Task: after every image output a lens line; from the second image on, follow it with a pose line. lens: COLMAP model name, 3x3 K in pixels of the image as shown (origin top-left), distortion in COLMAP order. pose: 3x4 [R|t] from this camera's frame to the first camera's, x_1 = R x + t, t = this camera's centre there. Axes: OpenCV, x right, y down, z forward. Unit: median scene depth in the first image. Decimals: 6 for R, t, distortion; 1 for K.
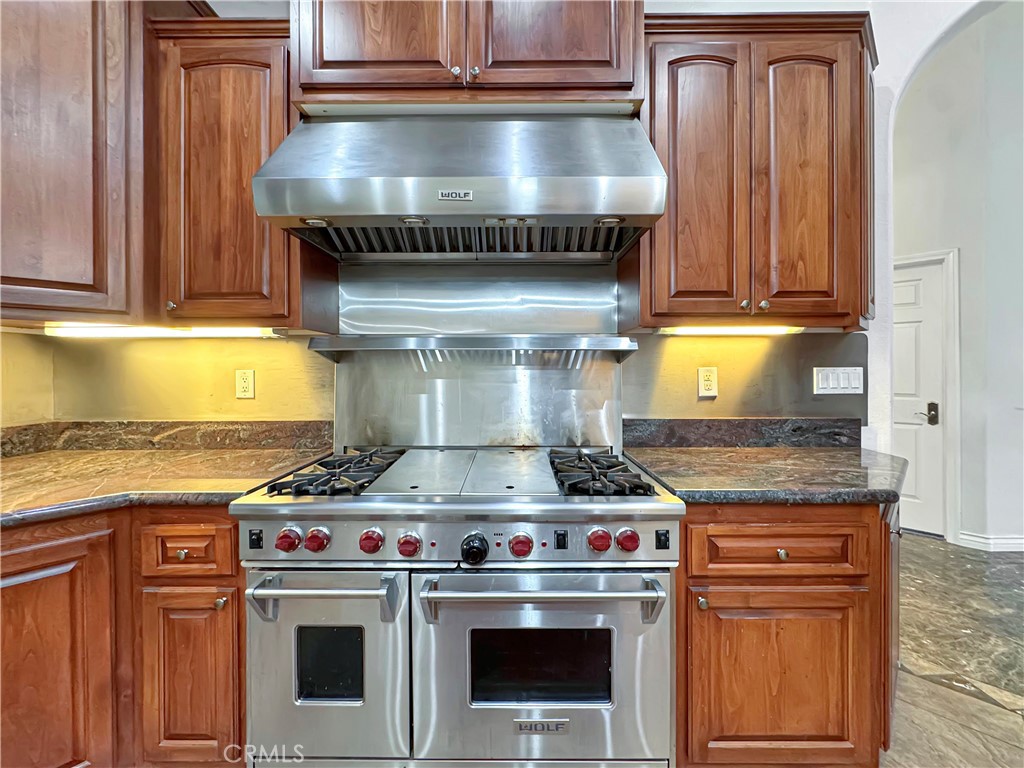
lens RADIAL K [[413.8, 0, 514.7], [0, 413.8, 368.3], [0, 0, 1]] dist [-0.003136, 0.000444]
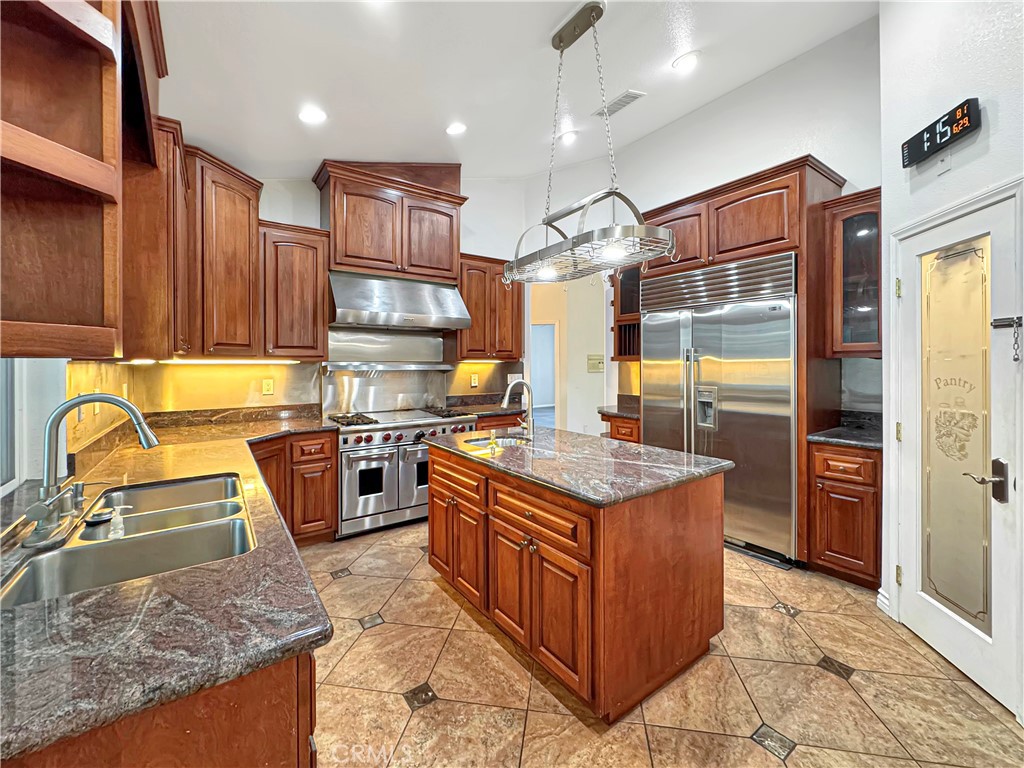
lens RADIAL K [[413.8, 0, 507.7], [0, 413.8, 361.4], [0, 0, 1]] dist [-0.003136, 0.000444]
pose [[0.813813, 0.003653, 0.581116, -1.060252], [-0.000759, 0.999986, -0.005222, -0.087668], [-0.581127, 0.003808, 0.813804, -1.498818]]
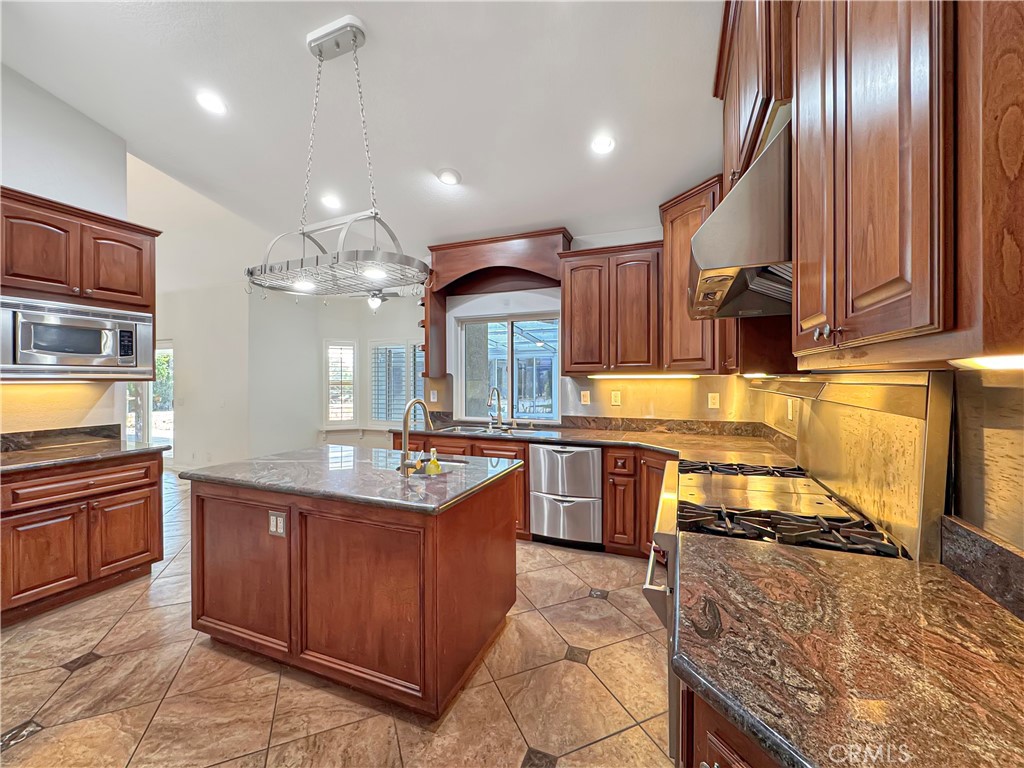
lens RADIAL K [[413.8, 0, 513.3], [0, 413.8, 381.6], [0, 0, 1]] dist [-0.003136, 0.000444]
pose [[-0.370482, 0.011653, -0.928766, 1.244778], [0.000970, 0.999926, 0.012159, -0.094766], [0.928839, 0.003603, -0.370466, 0.792589]]
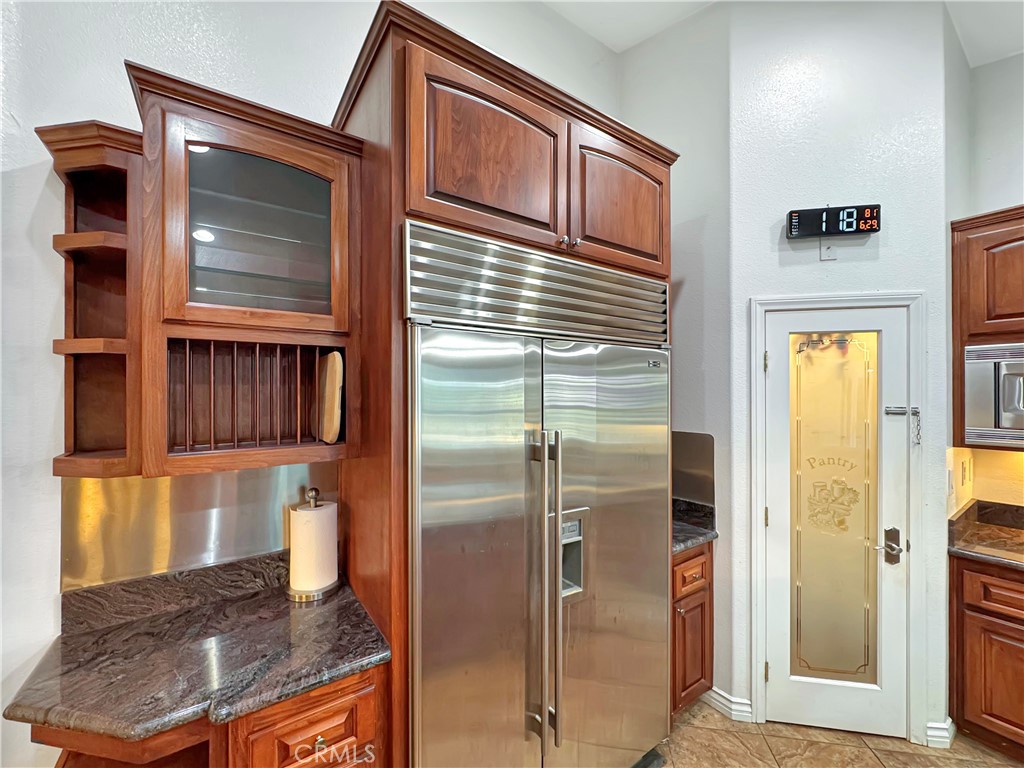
lens RADIAL K [[413.8, 0, 514.6], [0, 413.8, 389.5], [0, 0, 1]] dist [-0.003136, 0.000444]
pose [[-0.585664, 0.006065, 0.810531, 0.317341], [0.004329, 0.999981, -0.004355, -0.265454], [-0.810543, 0.000959, -0.585679, 0.374360]]
